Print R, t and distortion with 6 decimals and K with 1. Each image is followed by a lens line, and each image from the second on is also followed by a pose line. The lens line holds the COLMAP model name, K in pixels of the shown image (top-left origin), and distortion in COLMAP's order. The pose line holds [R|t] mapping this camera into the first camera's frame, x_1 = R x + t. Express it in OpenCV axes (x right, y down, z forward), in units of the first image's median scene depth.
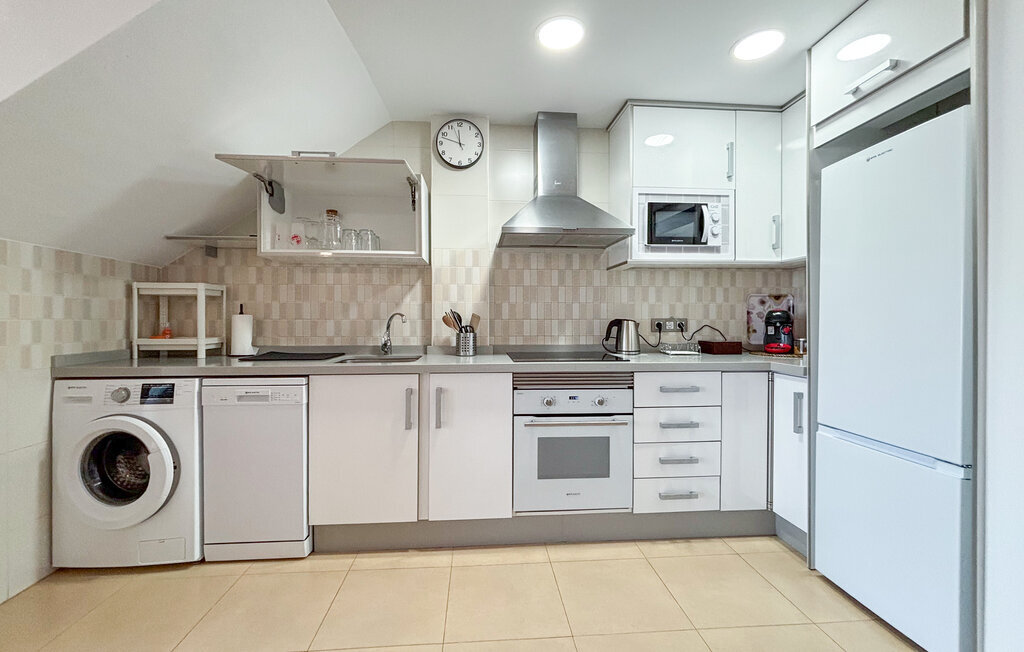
lens RADIAL K [[428.2, 0, 509.7], [0, 428.2, 310.2], [0, 0, 1]] dist [0.000027, -0.000283]
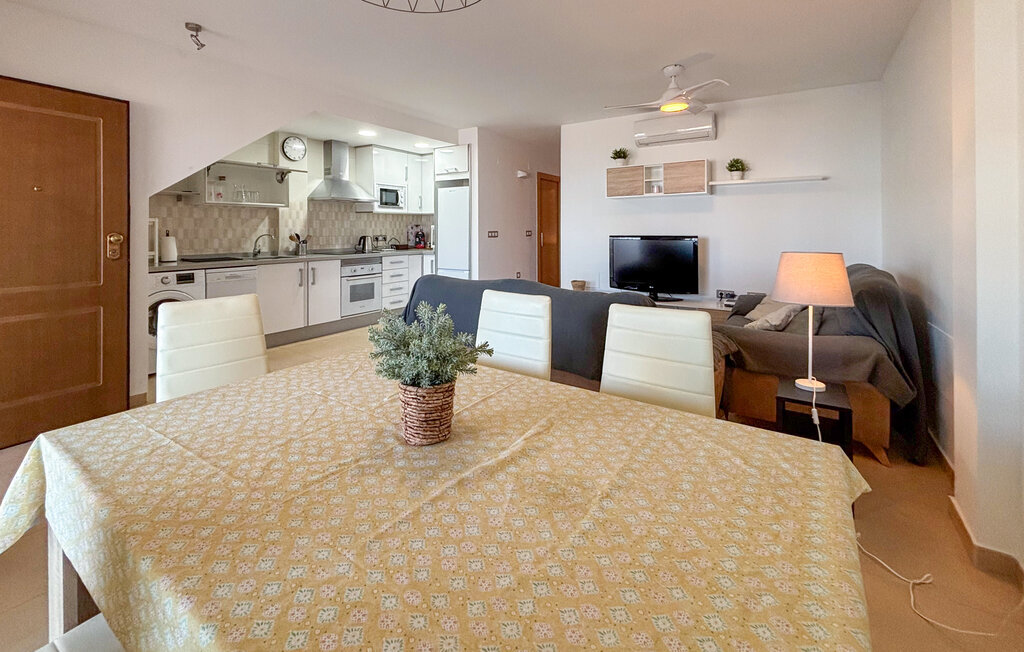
lens RADIAL K [[428.2, 0, 509.7], [0, 428.2, 310.2], [0, 0, 1]] dist [0.000027, -0.000283]
pose [[0.625771, -0.146513, 0.766123, -1.125226], [-0.016398, 0.979512, 0.200716, -0.065788], [-0.779835, -0.138165, 0.610548, -1.107229]]
